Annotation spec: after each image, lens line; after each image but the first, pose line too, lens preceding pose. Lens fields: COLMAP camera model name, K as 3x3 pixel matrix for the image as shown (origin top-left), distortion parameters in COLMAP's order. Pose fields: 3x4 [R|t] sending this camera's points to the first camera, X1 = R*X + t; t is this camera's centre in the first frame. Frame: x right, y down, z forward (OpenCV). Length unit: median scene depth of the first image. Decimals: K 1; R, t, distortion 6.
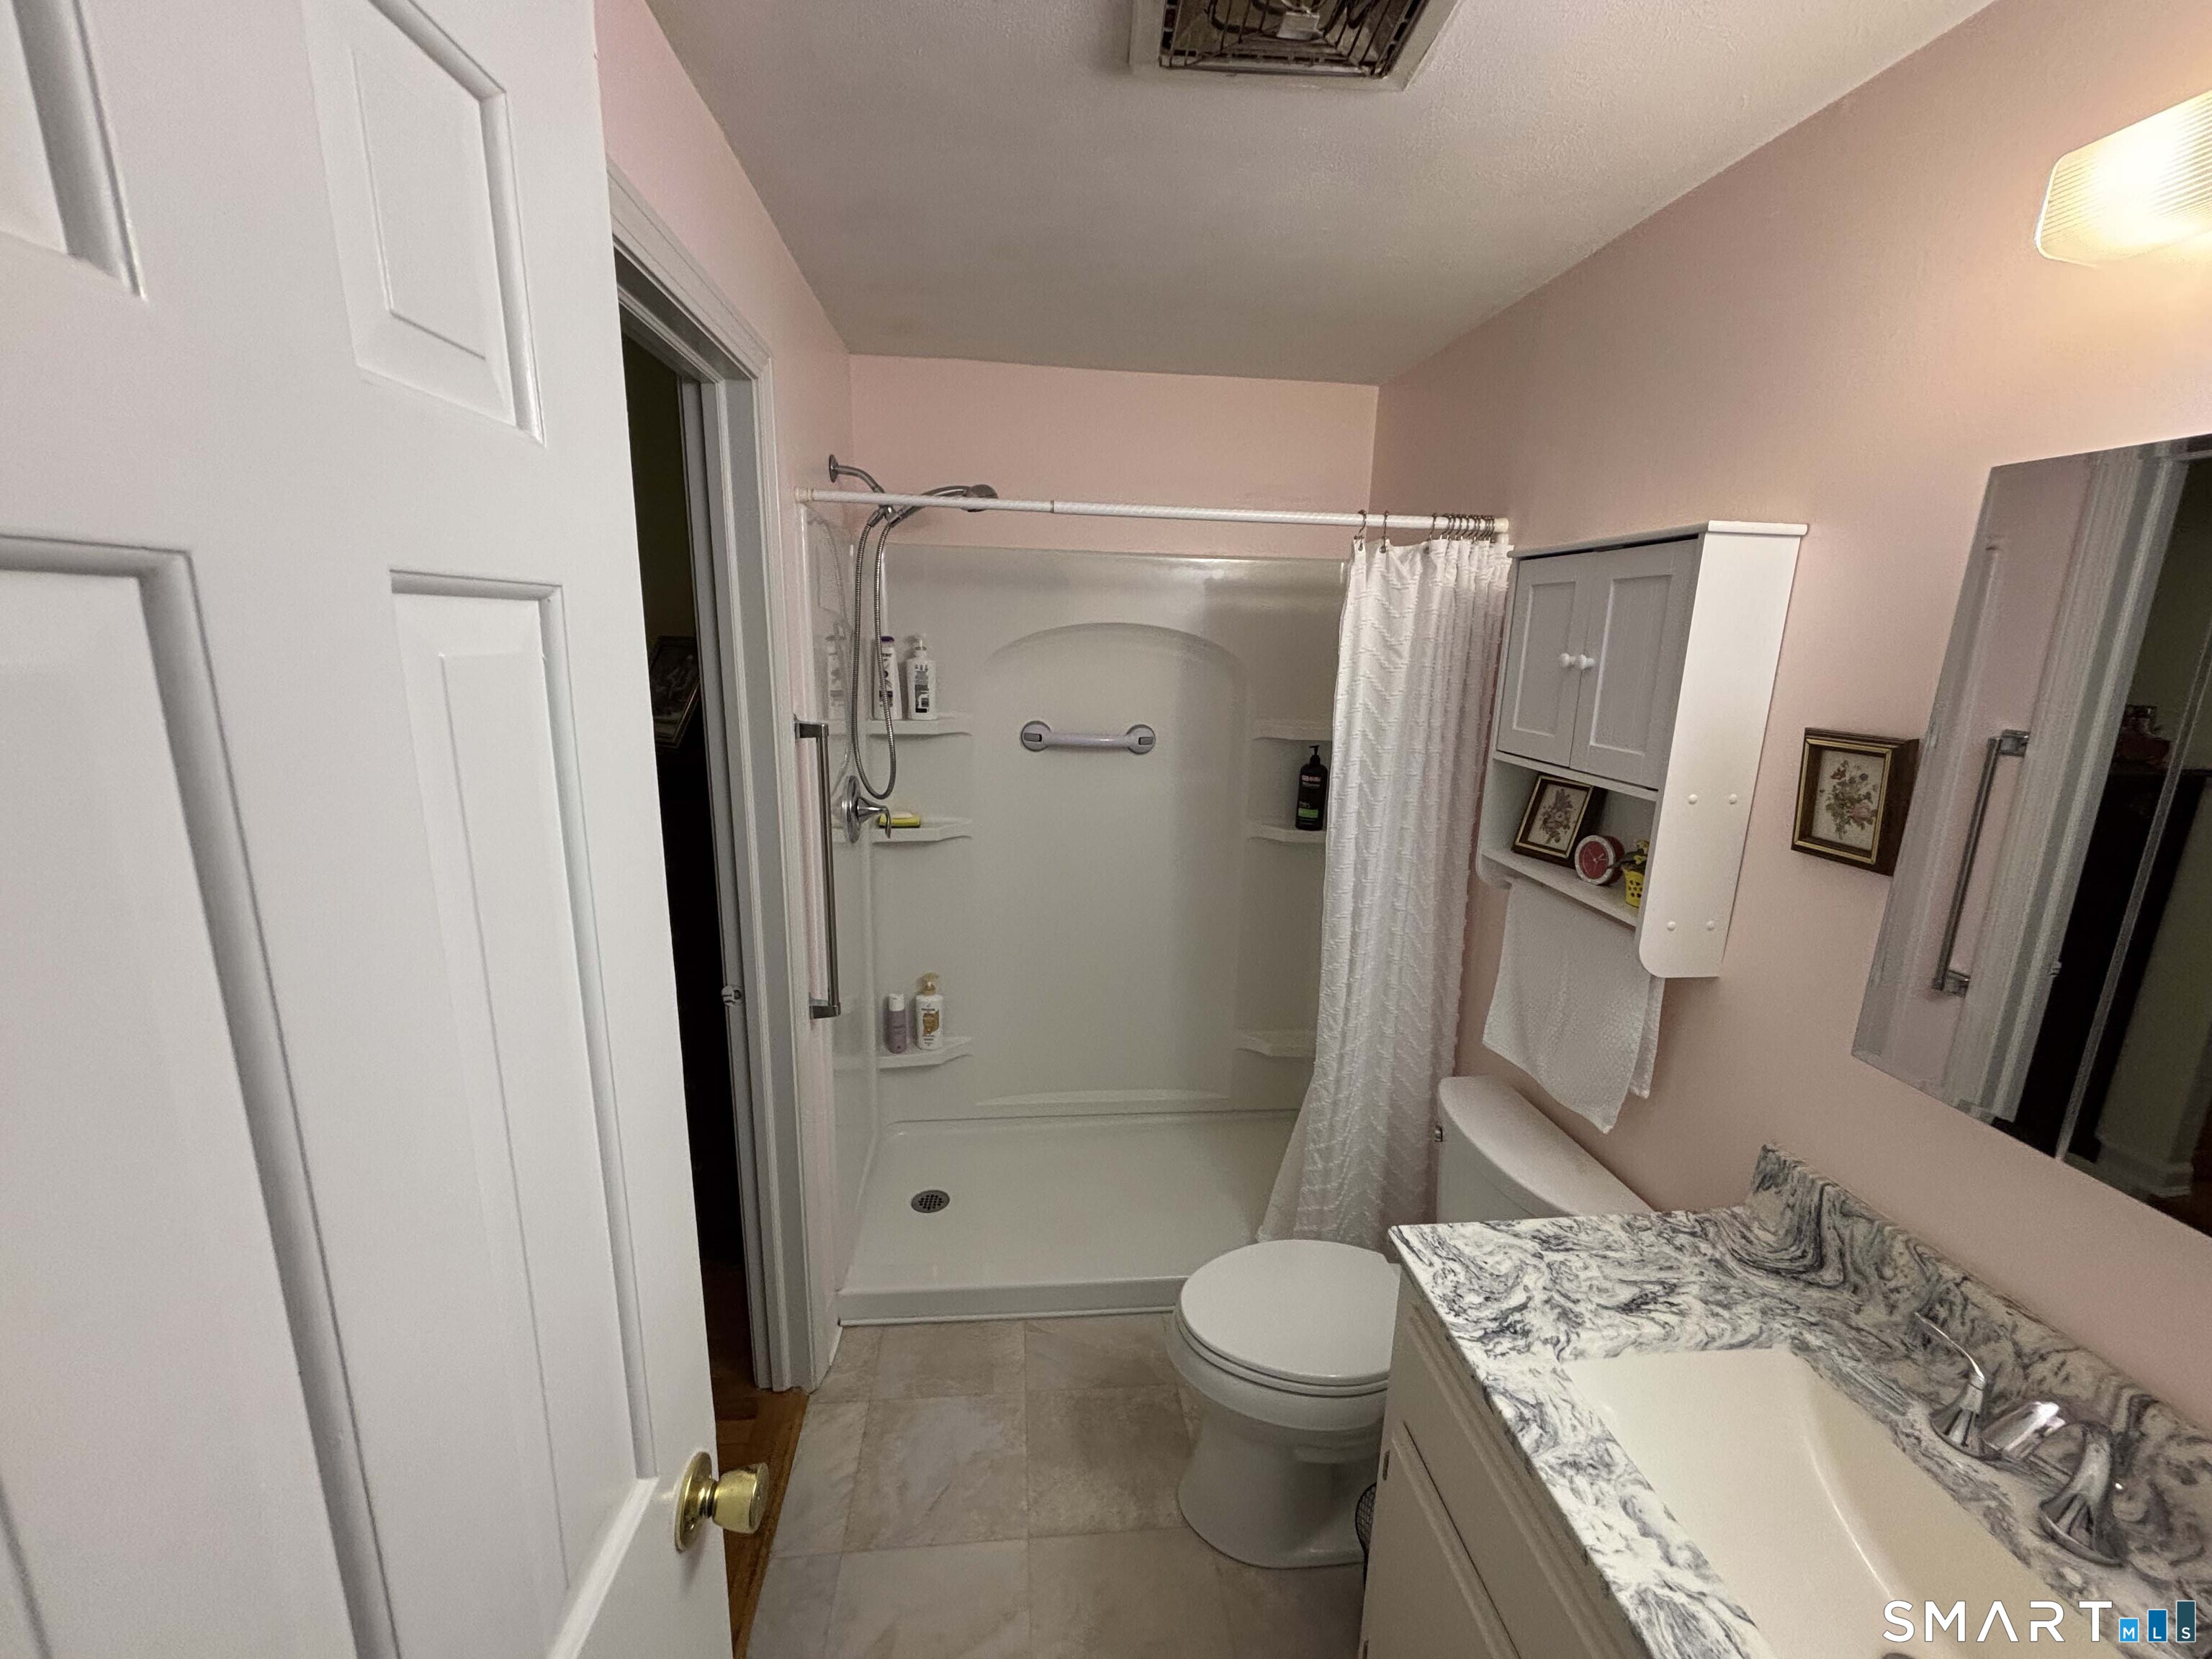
lens RADIAL K [[887.5, 0, 1102.7], [0, 887.5, 830.4], [0, 0, 1]] dist [0.010094, -0.003029]
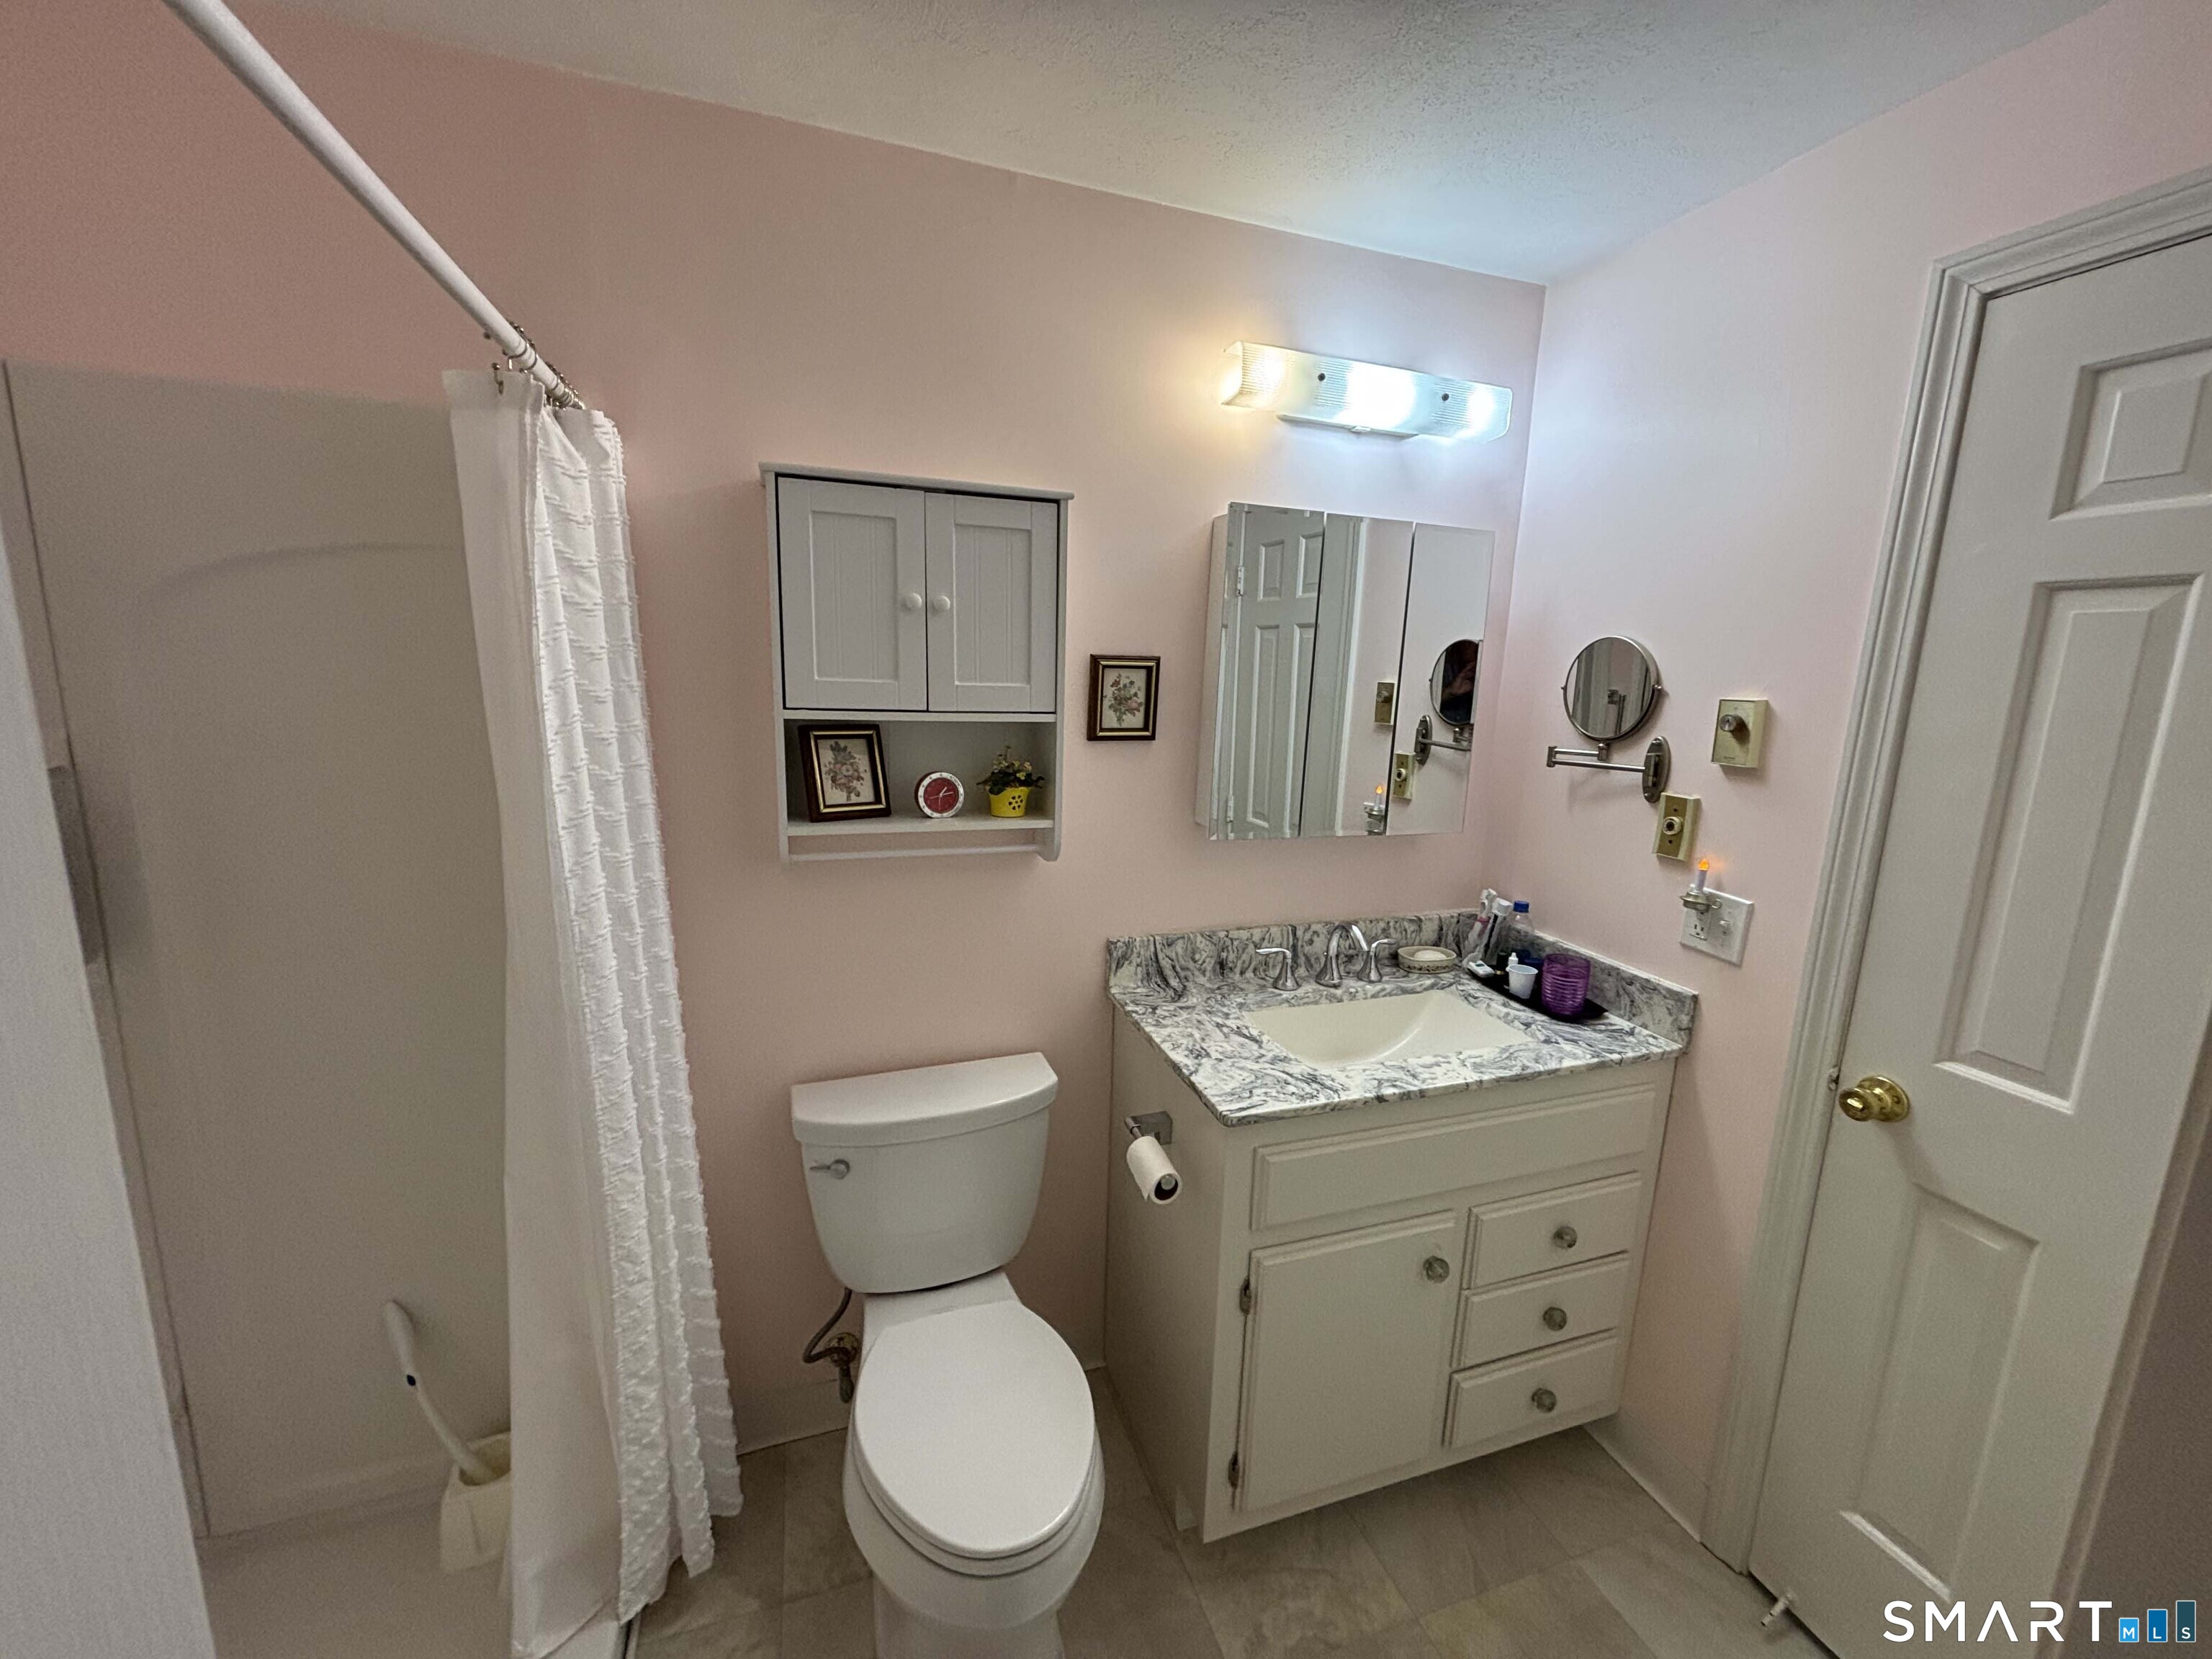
lens RADIAL K [[887.5, 0, 1110.9], [0, 887.5, 829.5], [0, 0, 1]] dist [0.010094, -0.003029]
pose [[-0.226178, -0.221433, 0.948584, -0.461572], [0.171682, 0.949513, 0.262586, -0.157575], [-0.958837, 0.222246, -0.176743, 0.934052]]
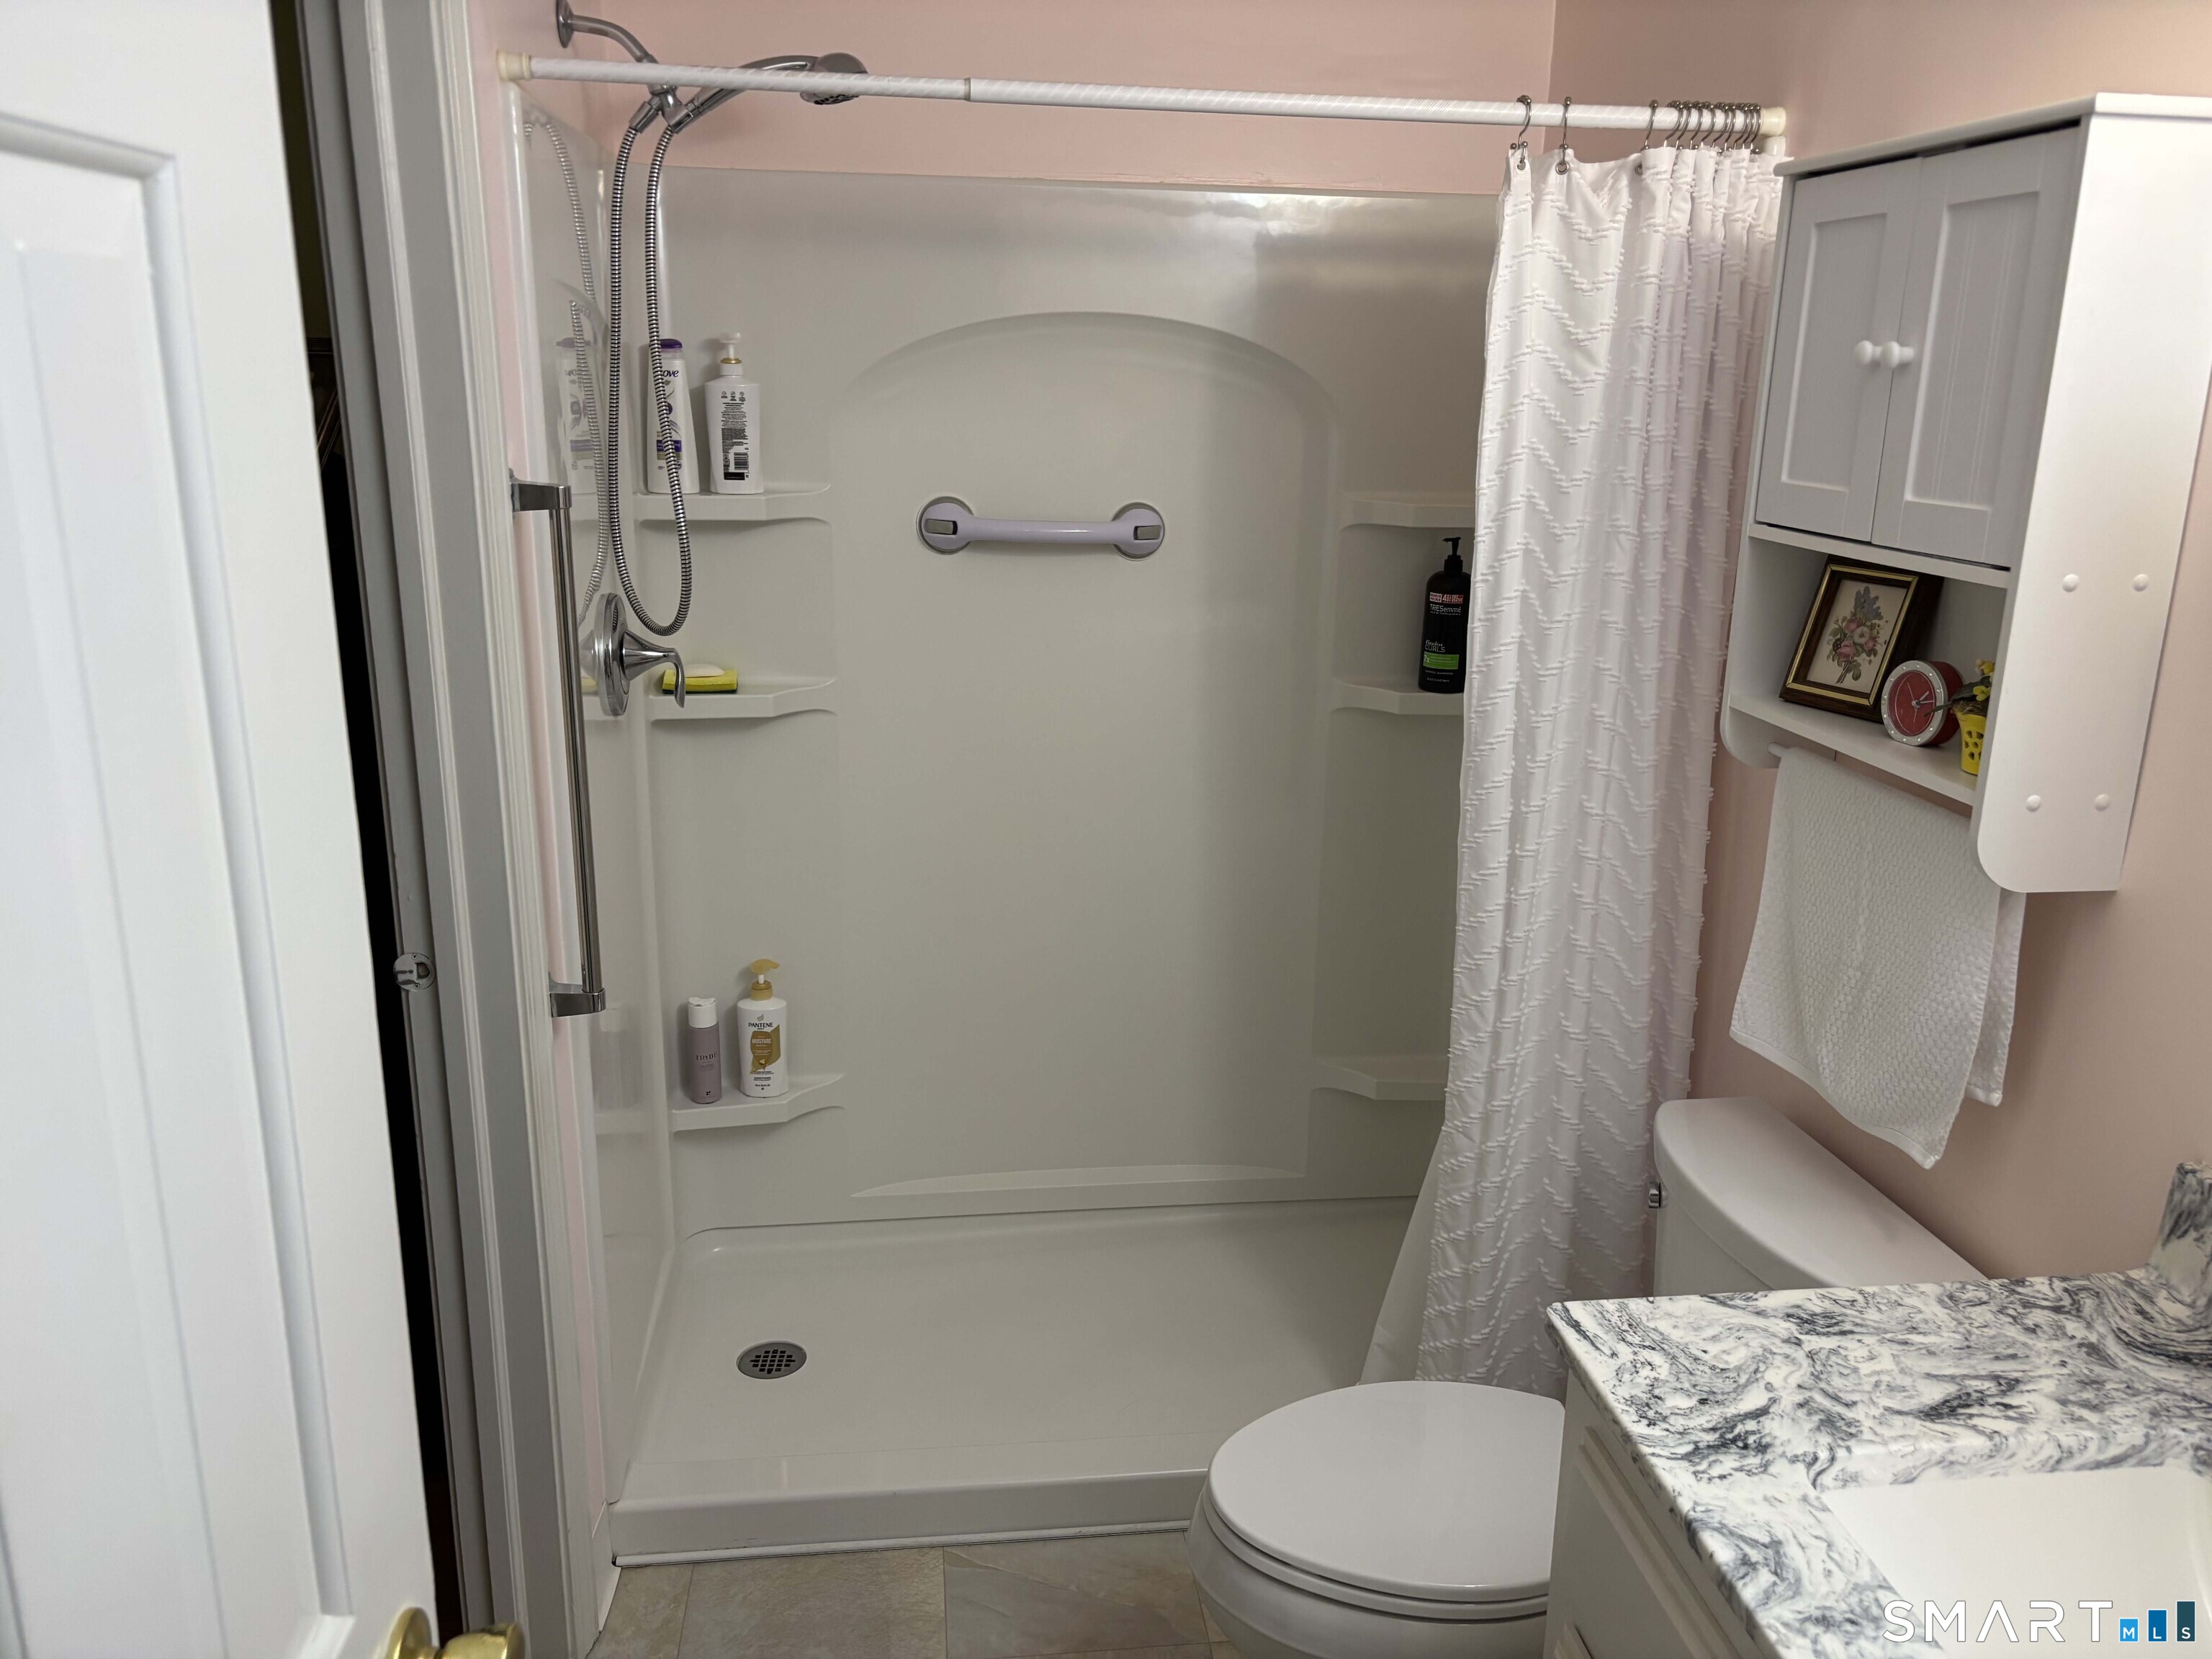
lens RADIAL K [[1672.2, 0, 1120.7], [0, 1672.2, 810.6], [0, 0, 1]] dist [0.016005, 0.008101]
pose [[0.999620, -0.013461, 0.024051, 0.009106], [0.012445, 0.999043, 0.041939, 0.047452], [-0.024593, -0.041624, 0.998831, -0.074278]]
